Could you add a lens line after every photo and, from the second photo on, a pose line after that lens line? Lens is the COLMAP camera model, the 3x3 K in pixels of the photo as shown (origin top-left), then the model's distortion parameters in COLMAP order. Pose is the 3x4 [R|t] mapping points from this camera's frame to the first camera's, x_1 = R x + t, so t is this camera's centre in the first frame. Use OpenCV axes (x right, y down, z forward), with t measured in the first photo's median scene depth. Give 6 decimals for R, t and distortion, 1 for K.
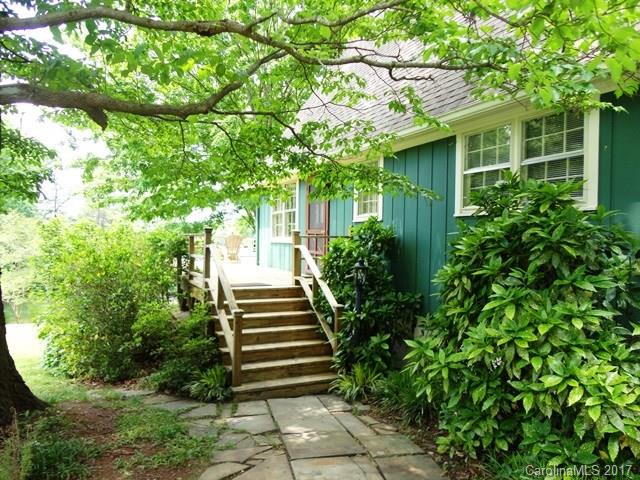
lens RADIAL K [[470.7, 0, 315.9], [0, 470.7, 242.5], [0, 0, 1]] dist [-0.004982, -0.002828]
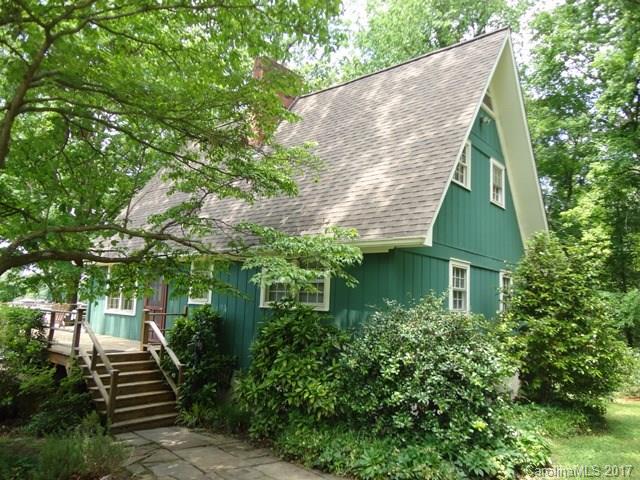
lens RADIAL K [[470.7, 0, 318.7], [0, 470.7, 237.6], [0, 0, 1]] dist [-0.004982, -0.002828]
pose [[0.908710, 0.075861, 0.410476, -0.221740], [-0.020758, 0.990343, -0.137074, -0.077087], [-0.416911, 0.116040, 0.901510, -0.628697]]
